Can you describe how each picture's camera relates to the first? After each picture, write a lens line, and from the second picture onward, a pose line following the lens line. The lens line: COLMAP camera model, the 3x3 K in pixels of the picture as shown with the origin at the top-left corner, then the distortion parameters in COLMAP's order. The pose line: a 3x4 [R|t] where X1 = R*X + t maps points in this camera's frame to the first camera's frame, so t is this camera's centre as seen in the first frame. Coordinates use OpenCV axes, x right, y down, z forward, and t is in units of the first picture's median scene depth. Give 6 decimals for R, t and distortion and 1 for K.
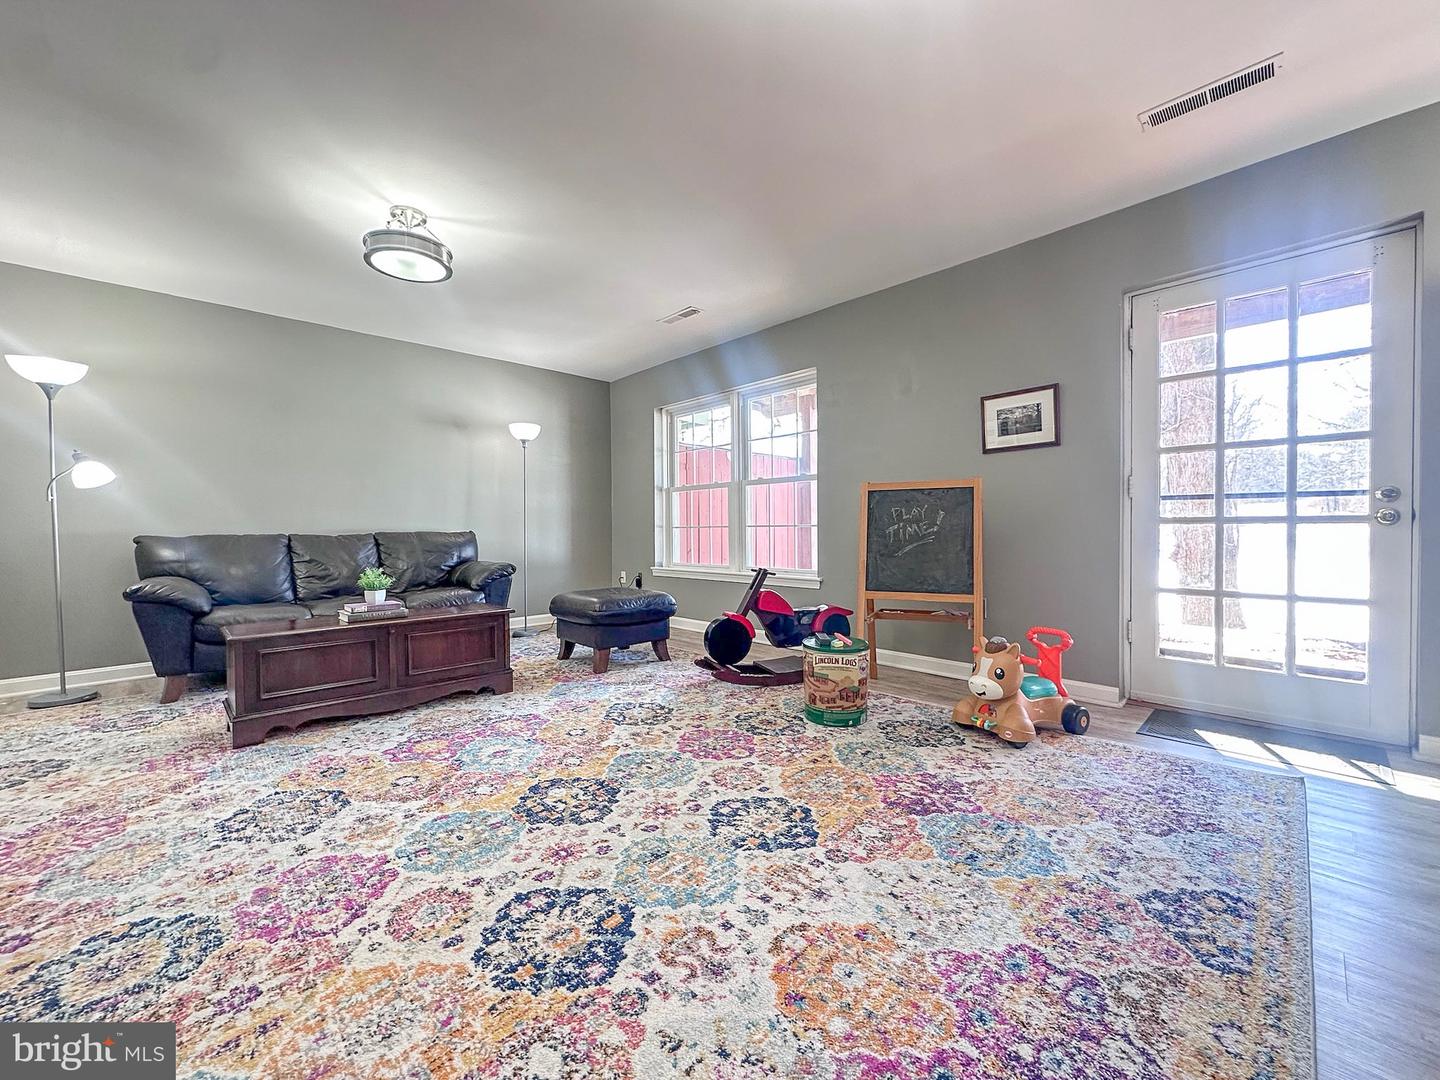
lens RADIAL K [[572.7, 0, 719.6], [0, 572.7, 538.1], [0, 0, 1]] dist [-0.005627, 0.001295]
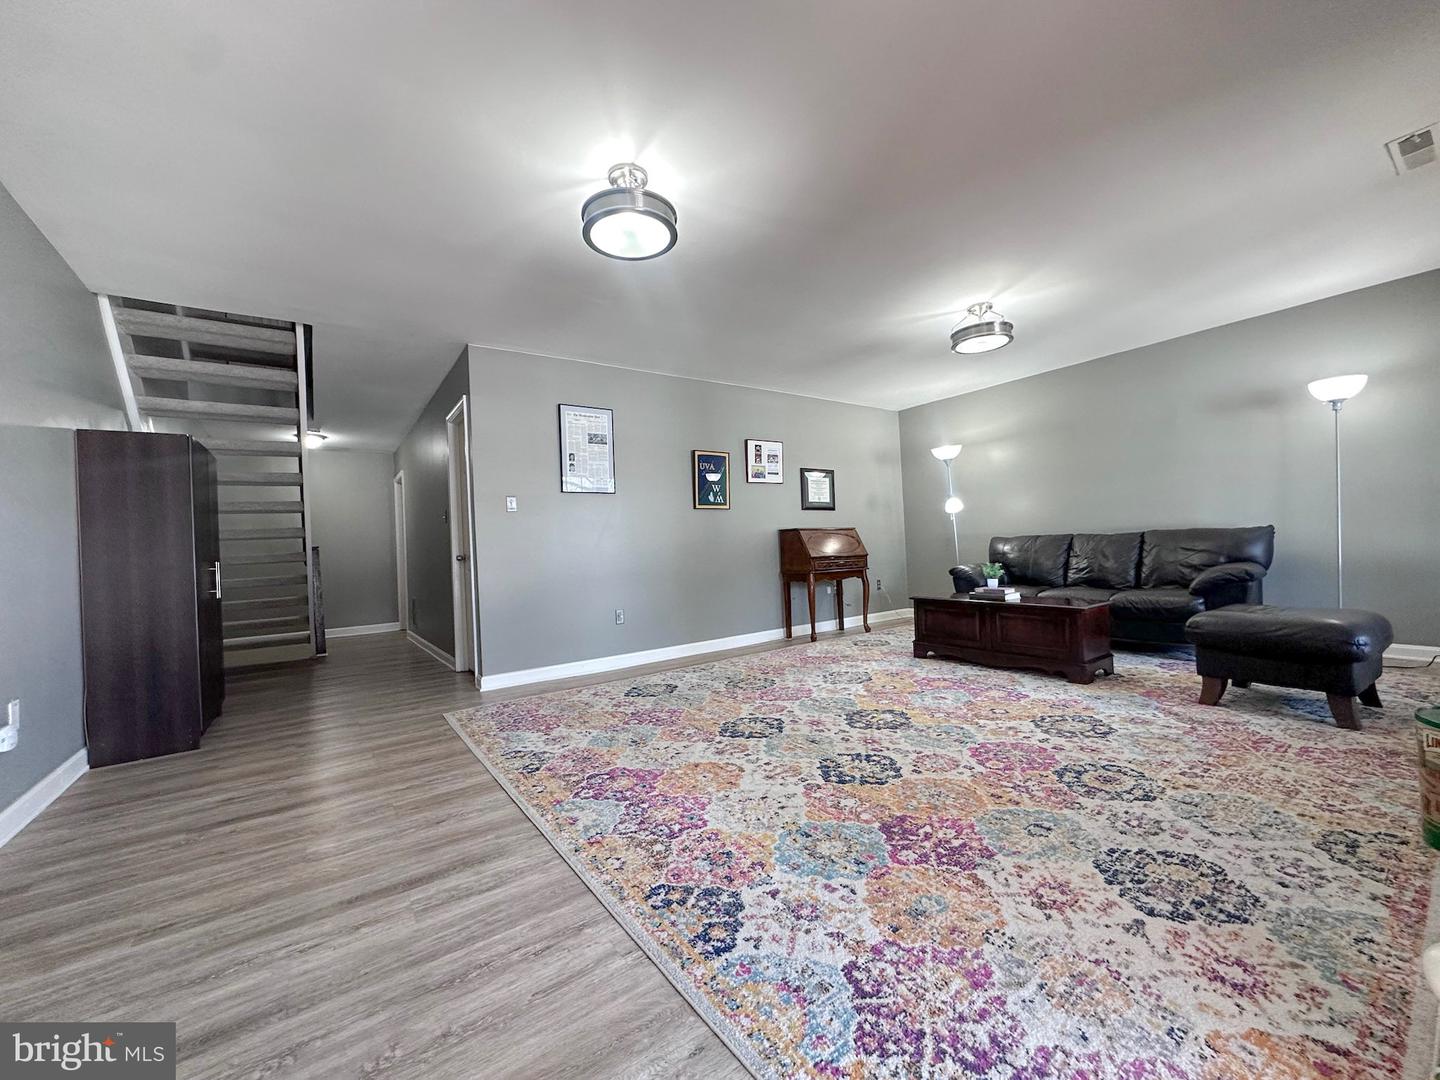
lens RADIAL K [[572.7, 0, 719.6], [0, 572.7, 538.1], [0, 0, 1]] dist [-0.005627, 0.001295]
pose [[-0.156286, 0.003697, -0.987705, 1.152771], [0.028300, 0.999599, -0.000737, -0.034019], [0.987306, -0.028067, -0.156328, 0.730996]]
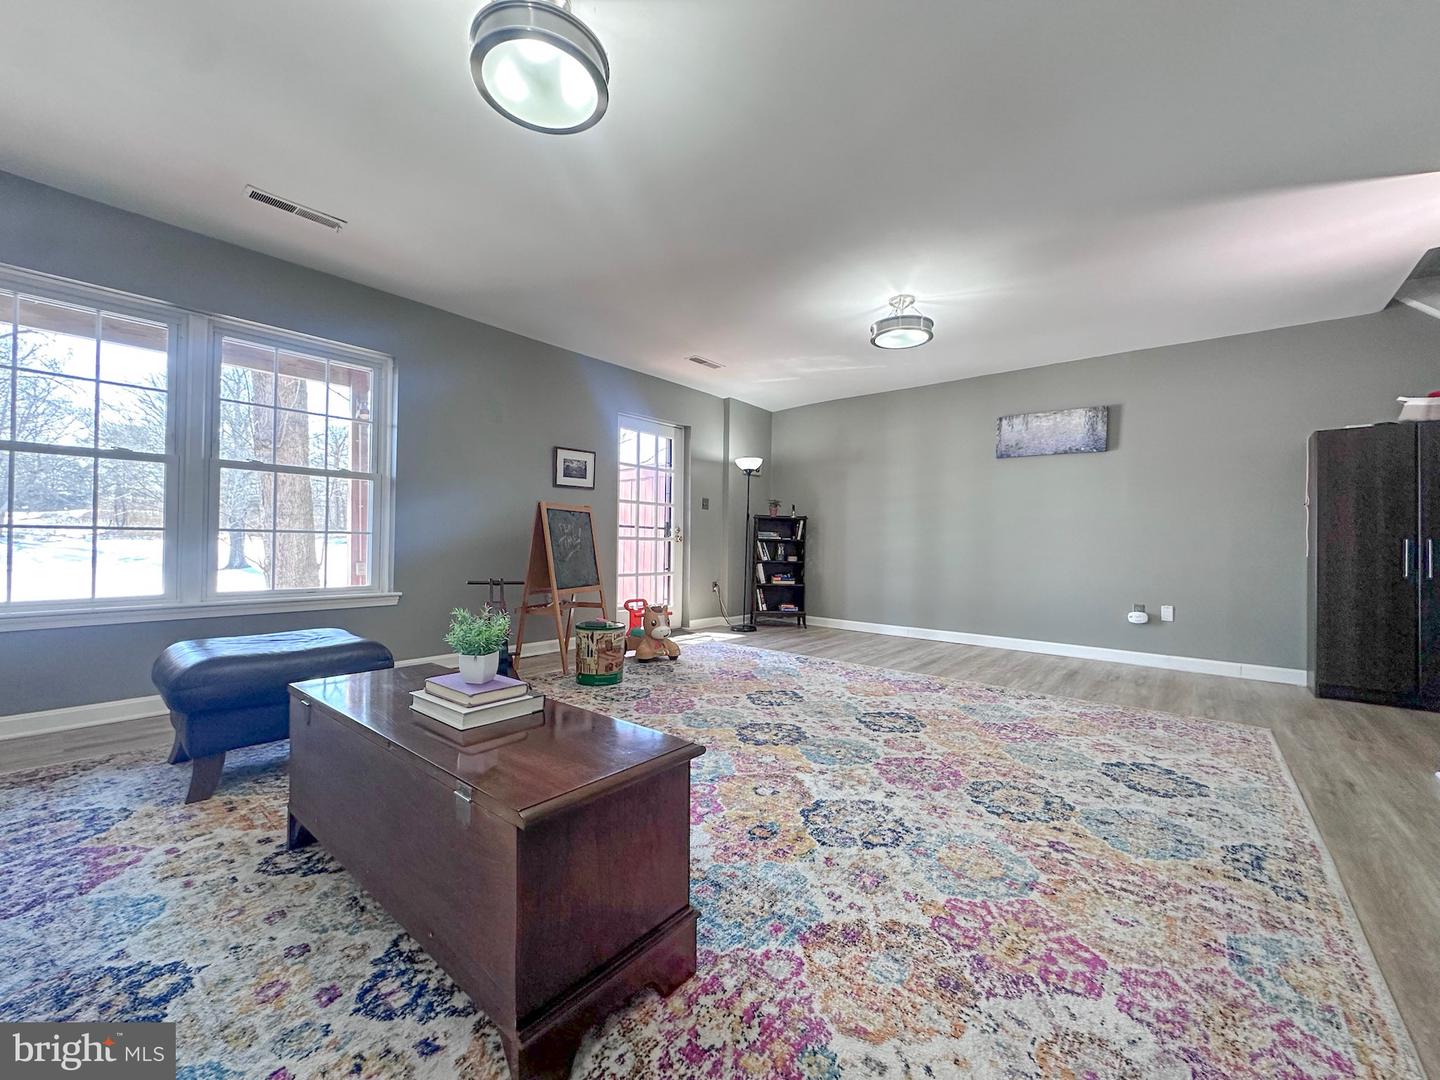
lens RADIAL K [[572.7, 0, 719.6], [0, 572.7, 538.1], [0, 0, 1]] dist [-0.005627, 0.001295]
pose [[-0.096790, 0.018735, 0.995128, -1.441509], [0.004254, 0.999821, -0.018409, 0.005879], [-0.995296, 0.002452, -0.096853, 1.101754]]
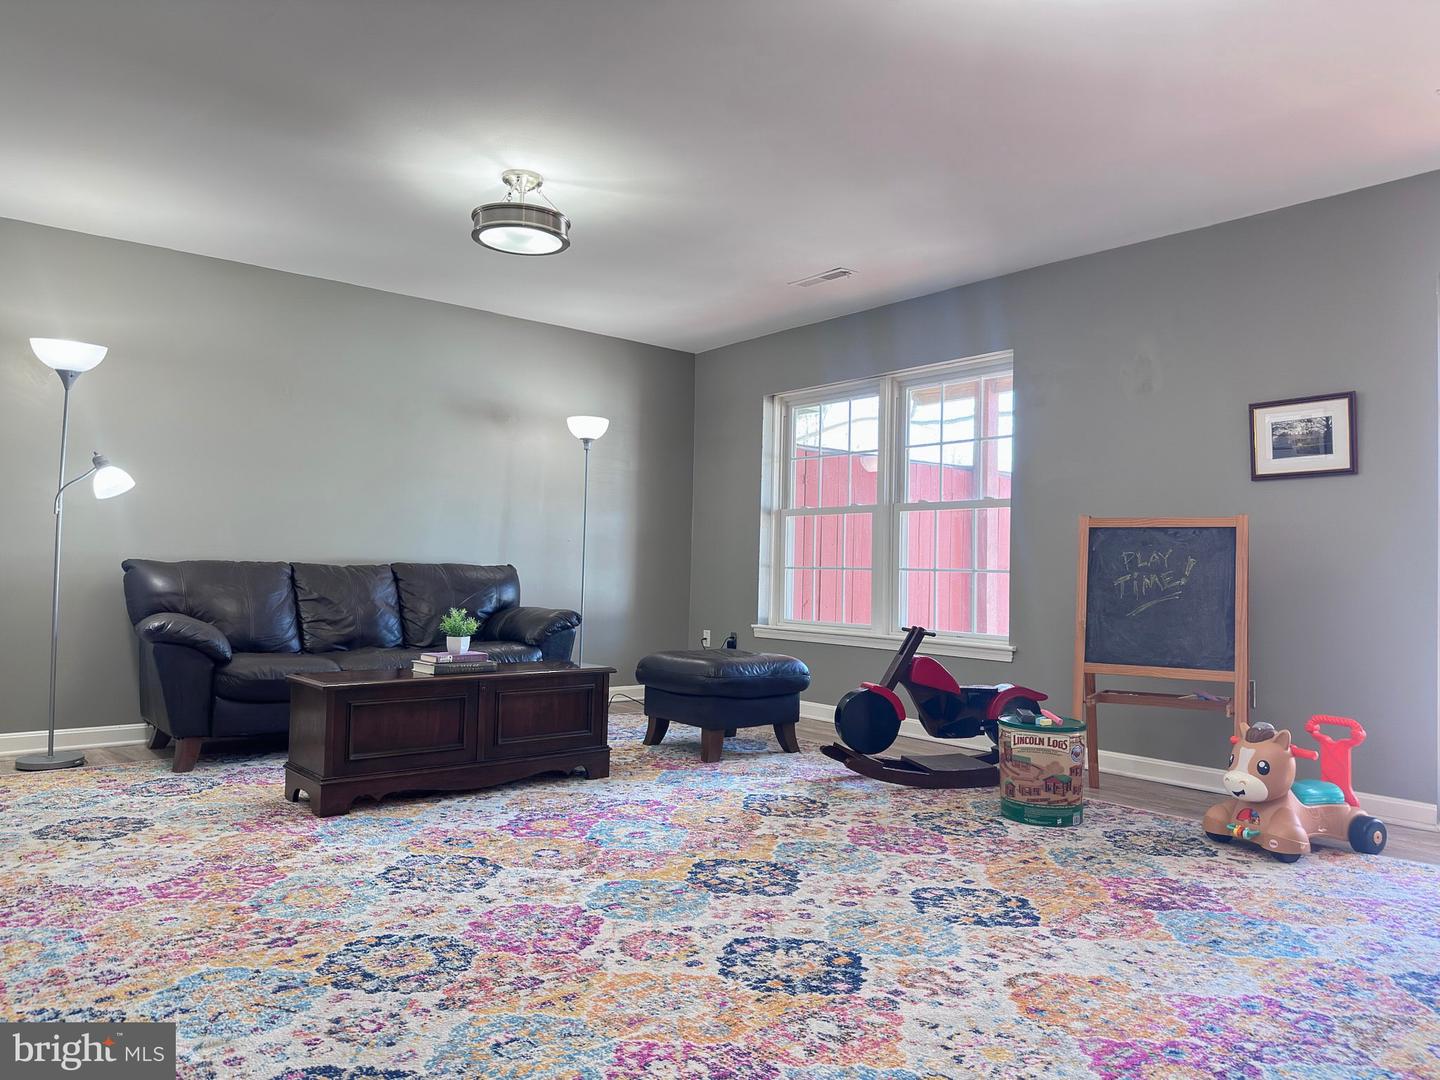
lens RADIAL K [[1012.1, 0, 722.0], [0, 1012.1, 531.9], [0, 0, 1]] dist [0.022450, -0.031541]
pose [[0.996785, 0.026768, -0.075522, -0.170138], [-0.030779, 0.998149, -0.052456, 0.010071], [0.073978, 0.054612, 0.995763, -0.507077]]
